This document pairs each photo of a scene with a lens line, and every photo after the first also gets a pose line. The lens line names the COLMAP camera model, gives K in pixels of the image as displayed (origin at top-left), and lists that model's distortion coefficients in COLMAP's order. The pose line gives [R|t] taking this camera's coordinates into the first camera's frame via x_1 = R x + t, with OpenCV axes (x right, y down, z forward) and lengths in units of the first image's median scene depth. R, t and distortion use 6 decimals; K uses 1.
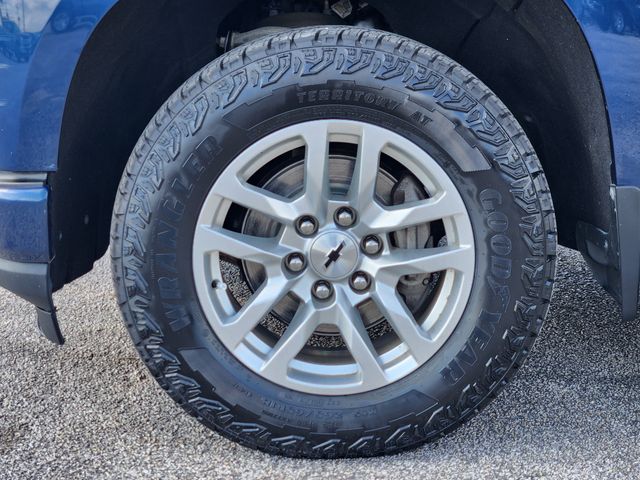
lens RADIAL K [[1370.3, 0, 317.8], [0, 1370.3, 242.2], [0, 0, 1]] dist [-0.359884, 0.000000]
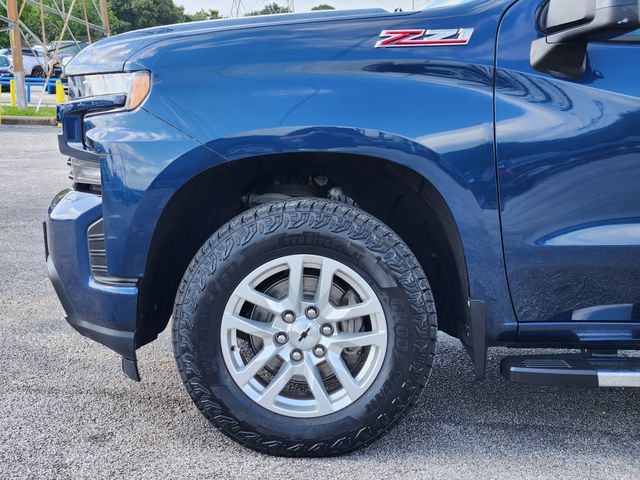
lens RADIAL K [[1370.3, 0, 320.2], [0, 1370.3, 236.5], [0, 0, 1]] dist [-0.359884, 0.000000]
pose [[0.999110, 0.039436, -0.014947, 0.052210], [-0.040543, 0.995734, -0.082883, 0.028580], [0.011615, 0.083415, 0.996447, -0.691676]]
